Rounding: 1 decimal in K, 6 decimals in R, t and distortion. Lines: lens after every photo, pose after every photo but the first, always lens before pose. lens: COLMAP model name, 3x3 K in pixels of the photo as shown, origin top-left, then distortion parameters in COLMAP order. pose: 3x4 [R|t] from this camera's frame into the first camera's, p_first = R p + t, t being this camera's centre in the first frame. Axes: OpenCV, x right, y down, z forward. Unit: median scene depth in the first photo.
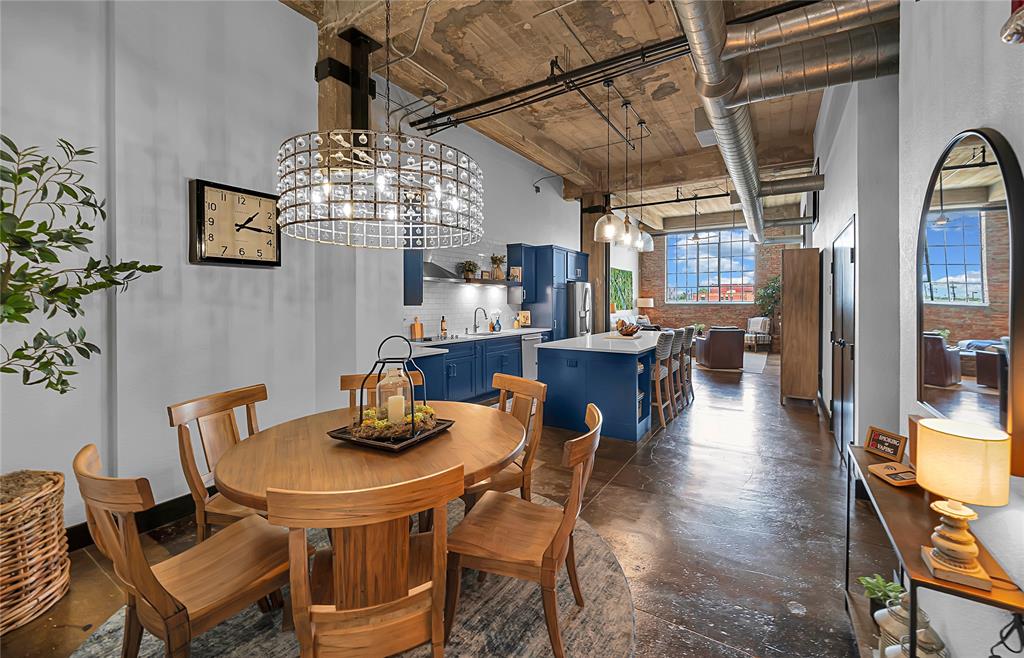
lens RADIAL K [[410.1, 0, 528.7], [0, 410.1, 302.6], [0, 0, 1]] dist [0.006092, -0.000909]
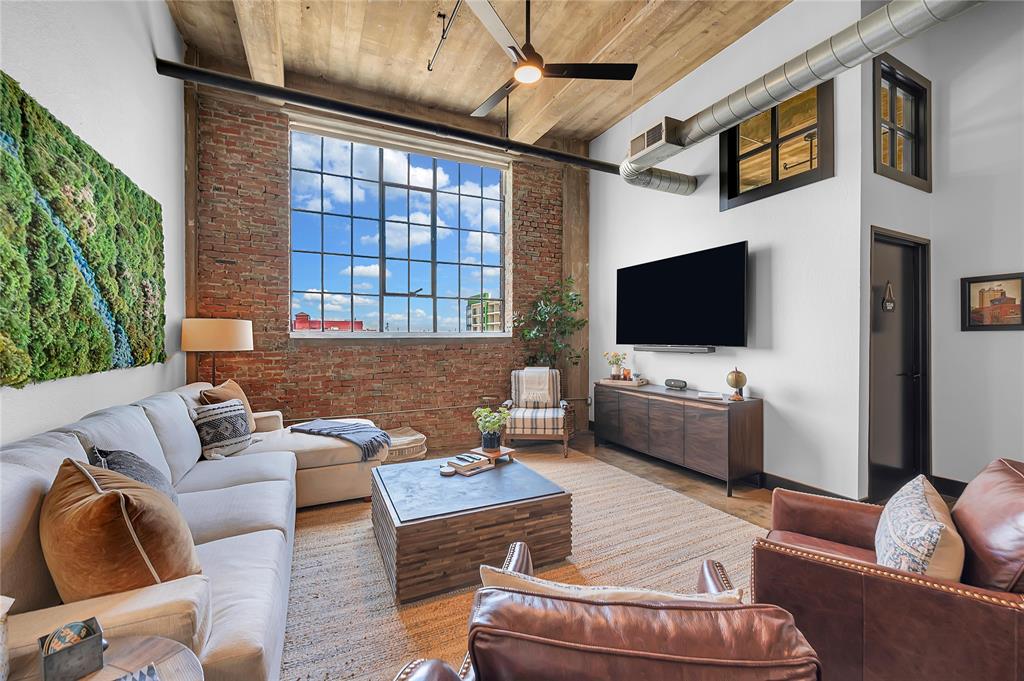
lens RADIAL K [[406.2, 0, 536.5], [0, 406.2, 340.2], [0, 0, 1]] dist [-0.003211, 0.000215]
pose [[0.505949, -0.005780, 0.862544, 0.156604], [0.006072, 0.999977, 0.003139, 0.003842], [-0.862542, 0.003649, 0.505972, 0.683295]]
